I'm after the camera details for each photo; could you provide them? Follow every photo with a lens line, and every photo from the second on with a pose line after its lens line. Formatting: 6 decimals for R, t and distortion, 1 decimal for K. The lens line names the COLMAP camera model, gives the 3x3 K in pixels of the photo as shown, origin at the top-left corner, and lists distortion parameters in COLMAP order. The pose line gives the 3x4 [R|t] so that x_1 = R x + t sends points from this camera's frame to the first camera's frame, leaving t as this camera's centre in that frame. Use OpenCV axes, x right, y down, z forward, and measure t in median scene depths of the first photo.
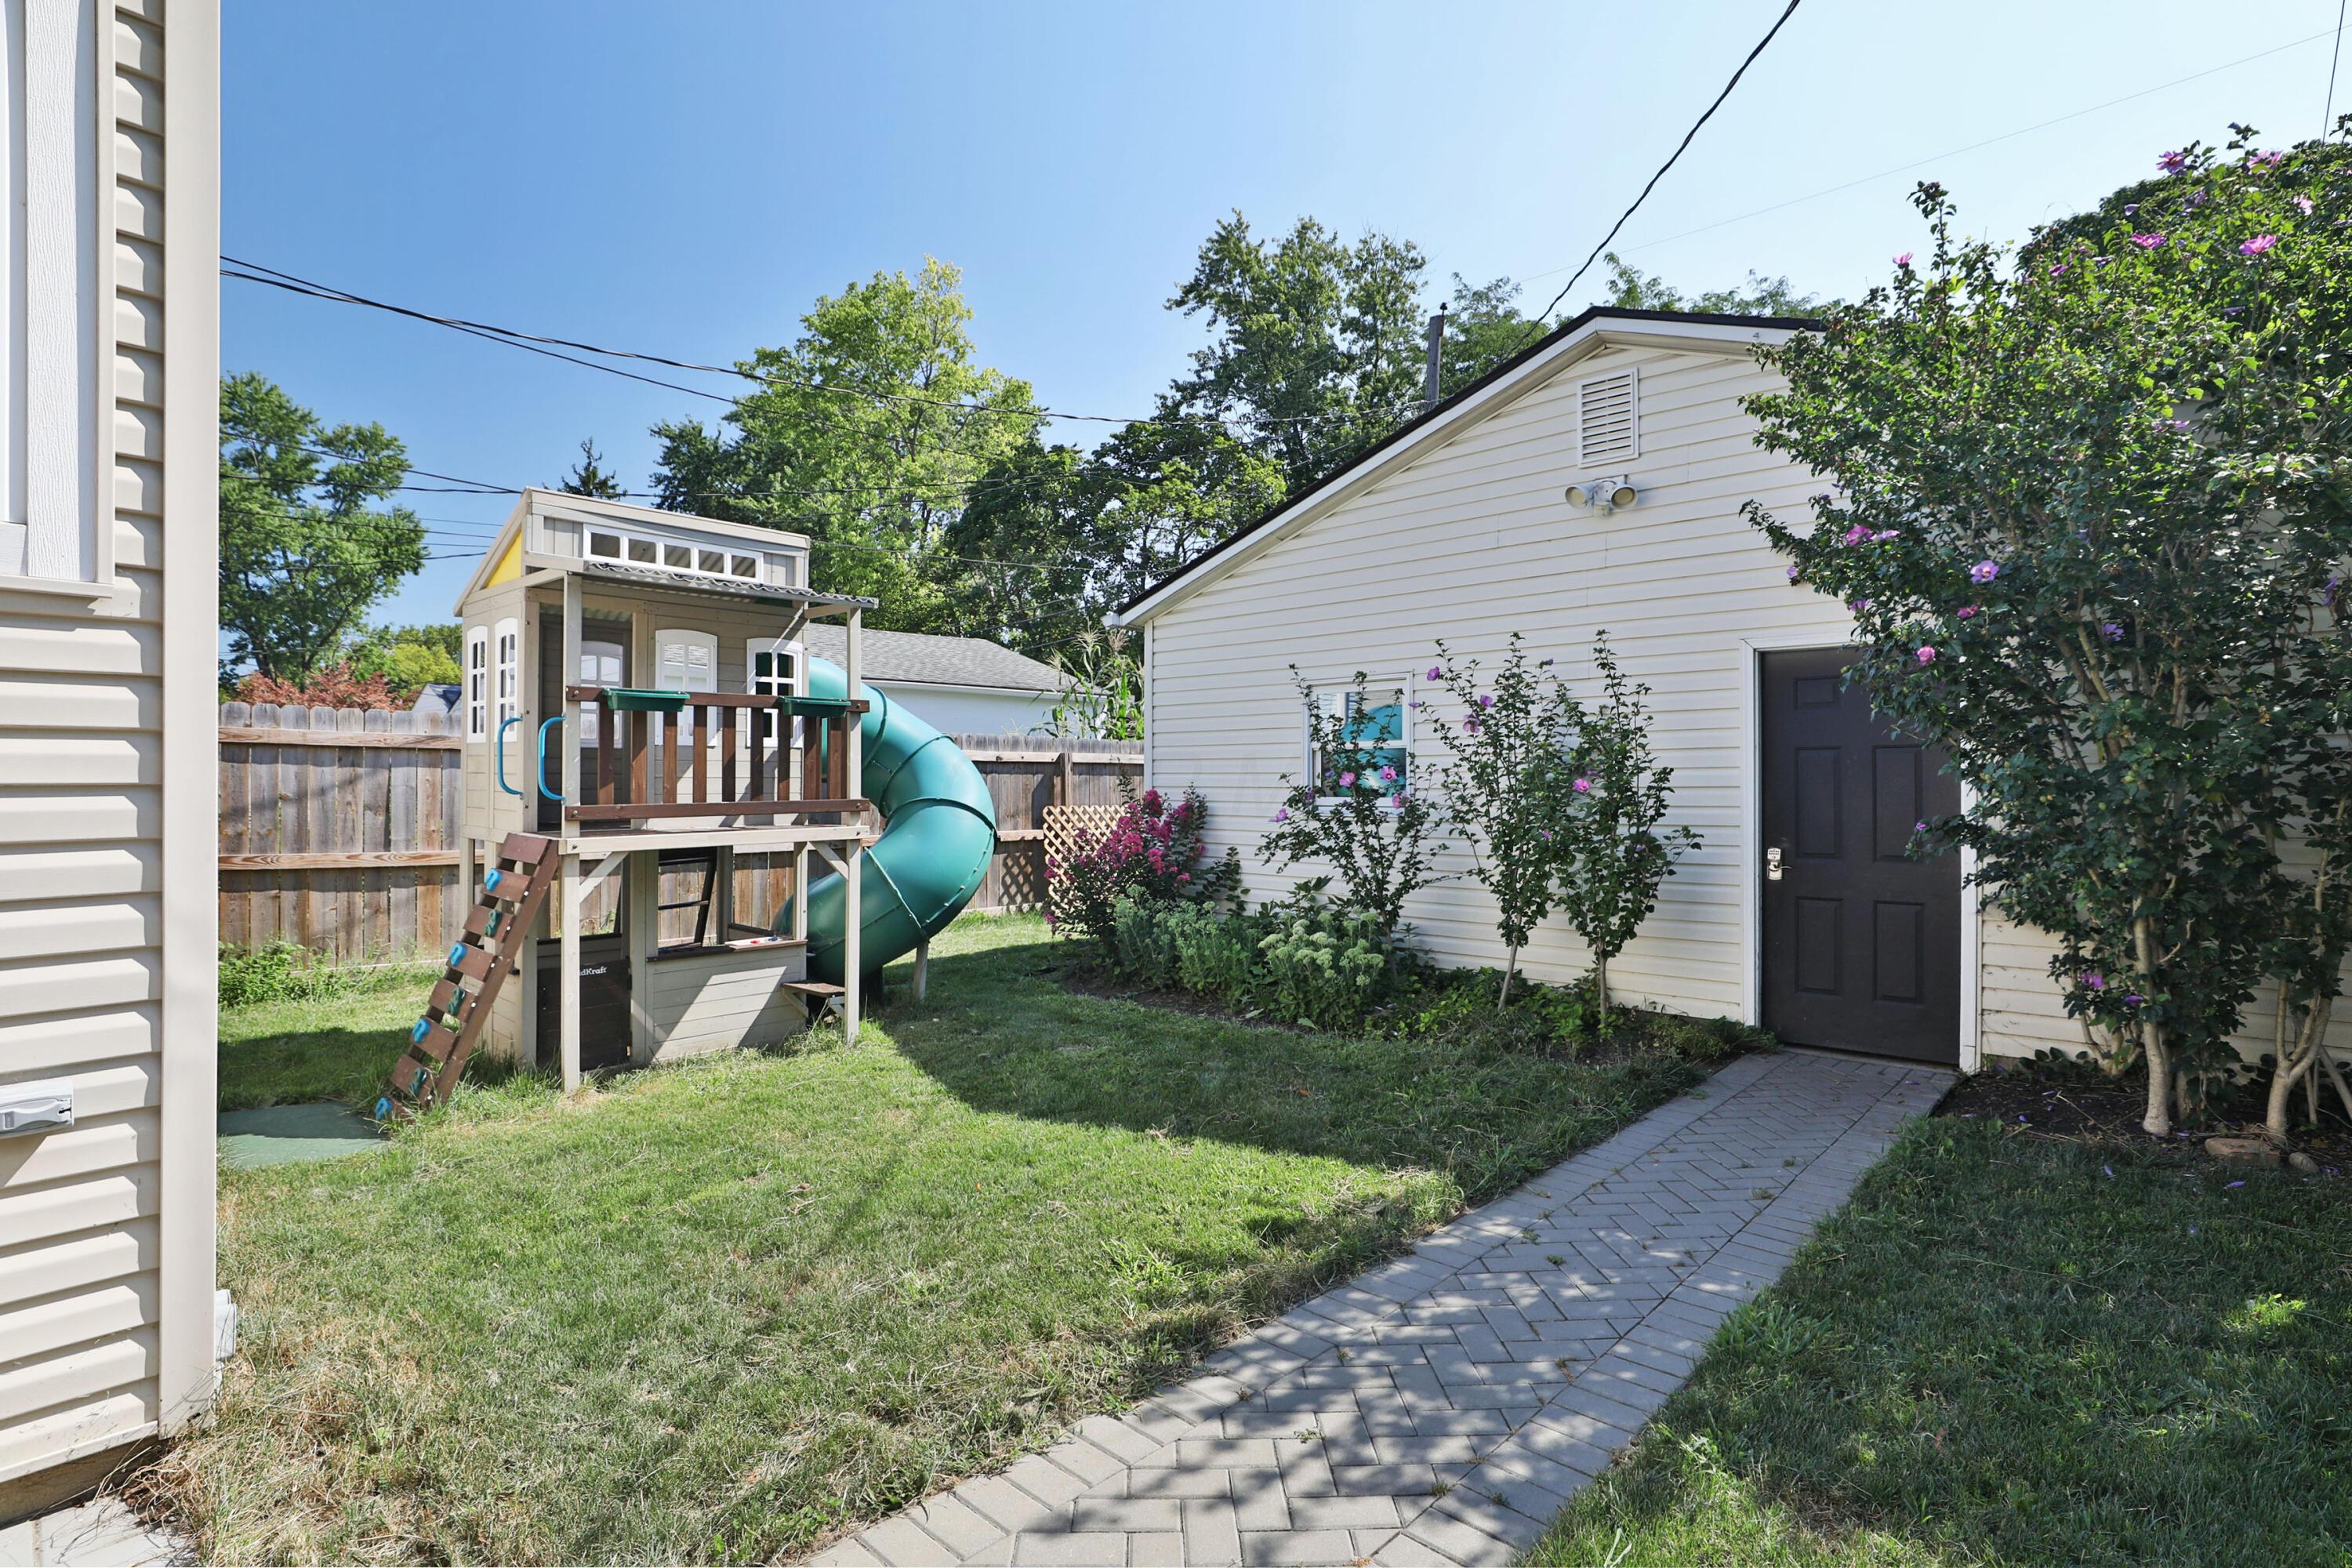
lens RADIAL K [[1165.8, 0, 1162.9], [0, 1165.8, 765.5], [0, 0, 1]] dist [-0.029840, 0.005336]
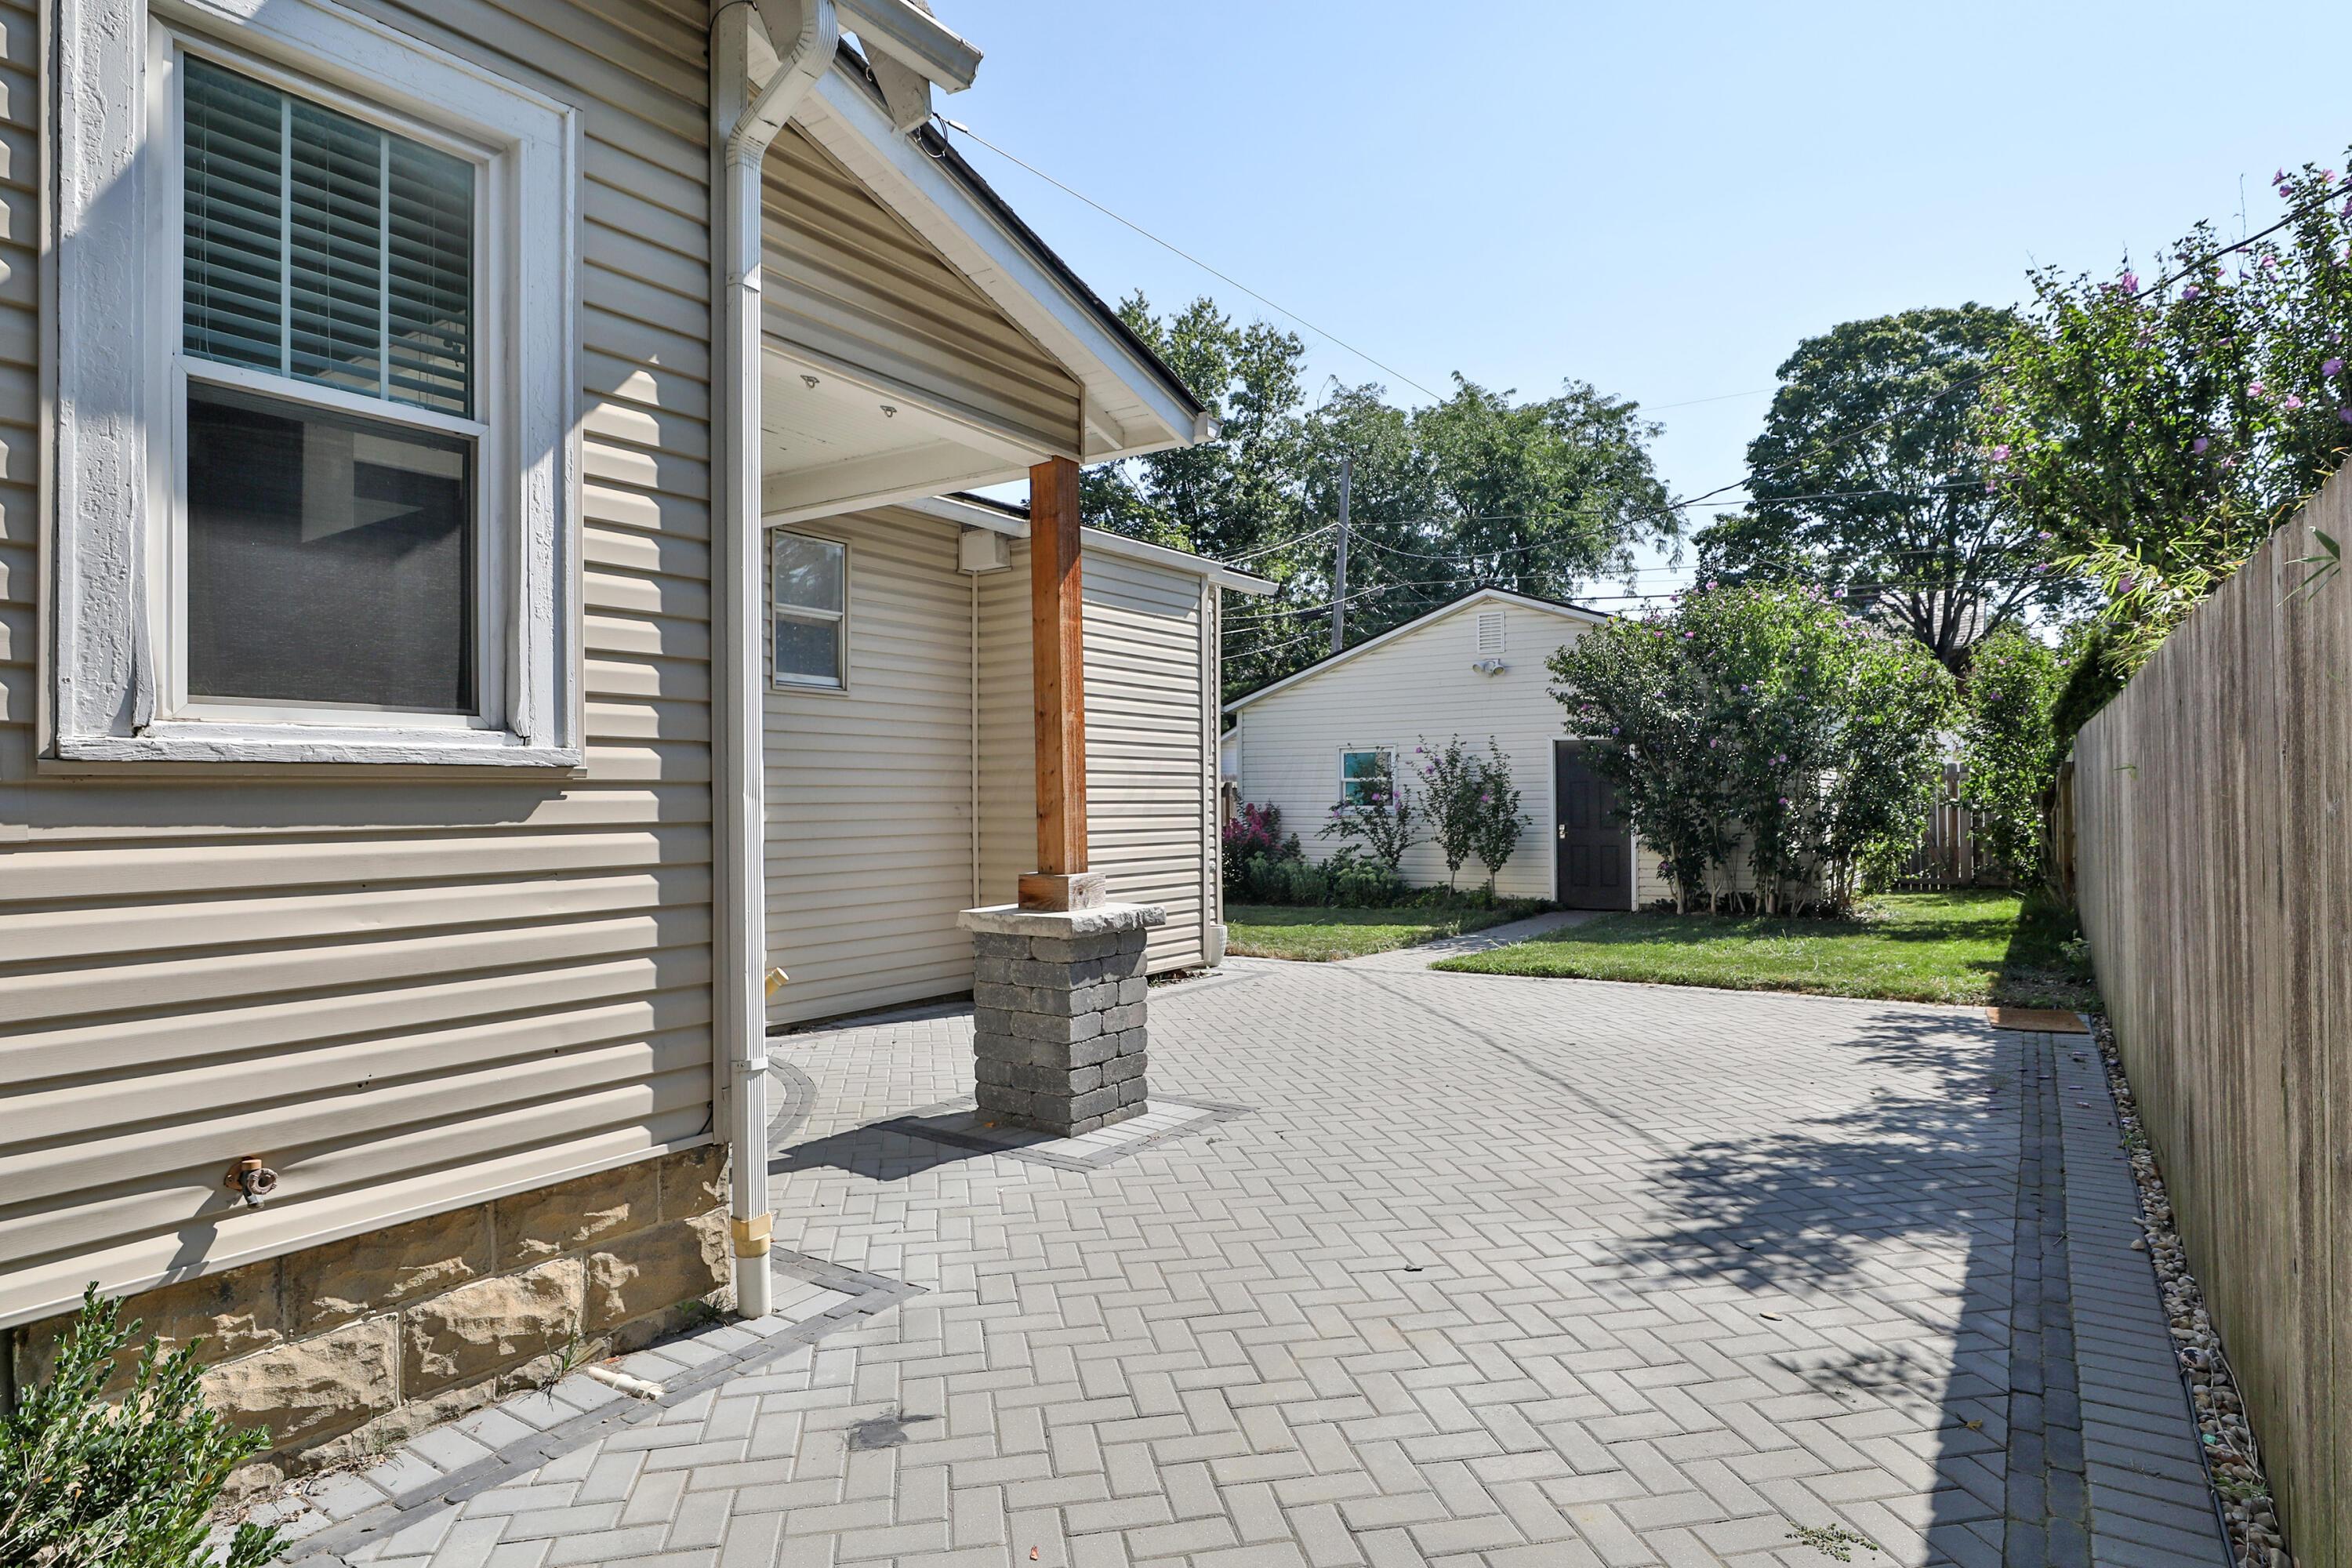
lens RADIAL K [[1318.9, 0, 1192.1], [0, 1318.9, 779.5], [0, 0, 1]] dist [0.007852, -0.000511]
pose [[0.982411, -0.005118, 0.186664, -0.711289], [0.005195, 0.999987, 0.000077, -0.024856], [-0.186662, 0.000894, 0.982424, -1.498809]]
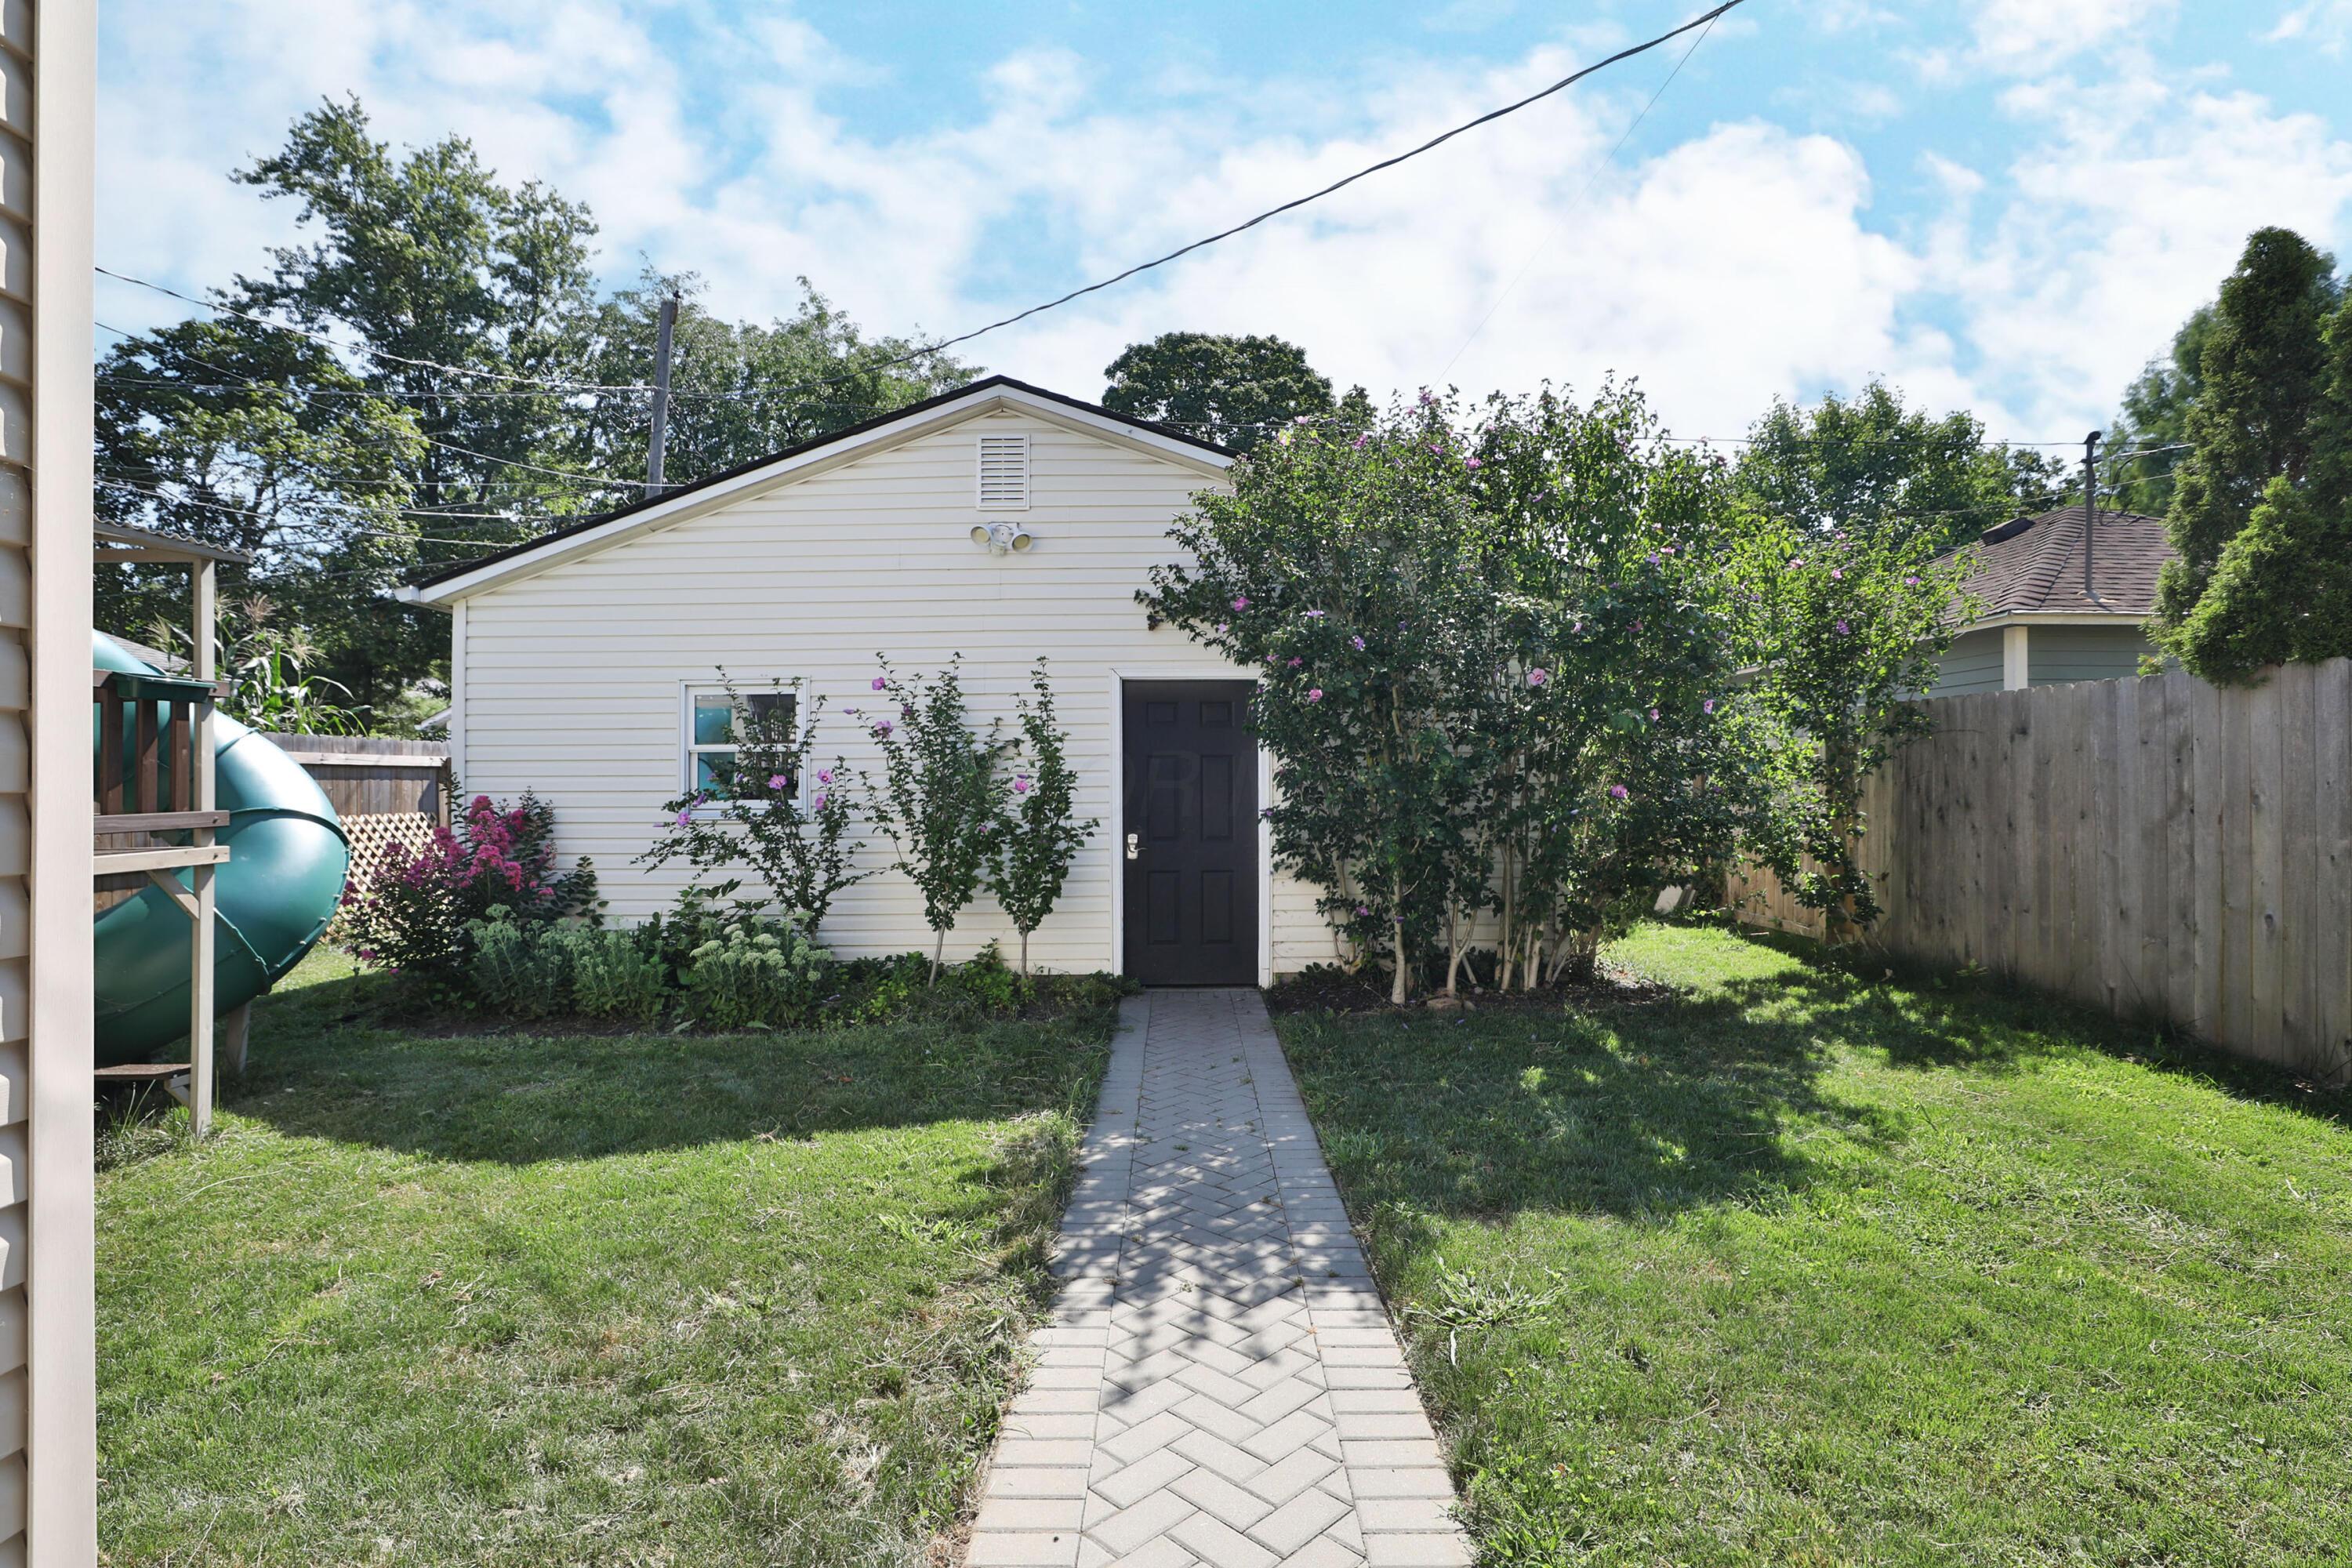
lens RADIAL K [[1165.8, 0, 1185.3], [0, 1165.8, 761.5], [0, 0, 1]] dist [-0.029840, 0.005336]
pose [[0.730108, 0.006208, 0.683304, -0.311255], [-0.002246, 0.999975, -0.006686, -0.000107], [-0.683328, 0.003346, 0.730103, 0.021466]]
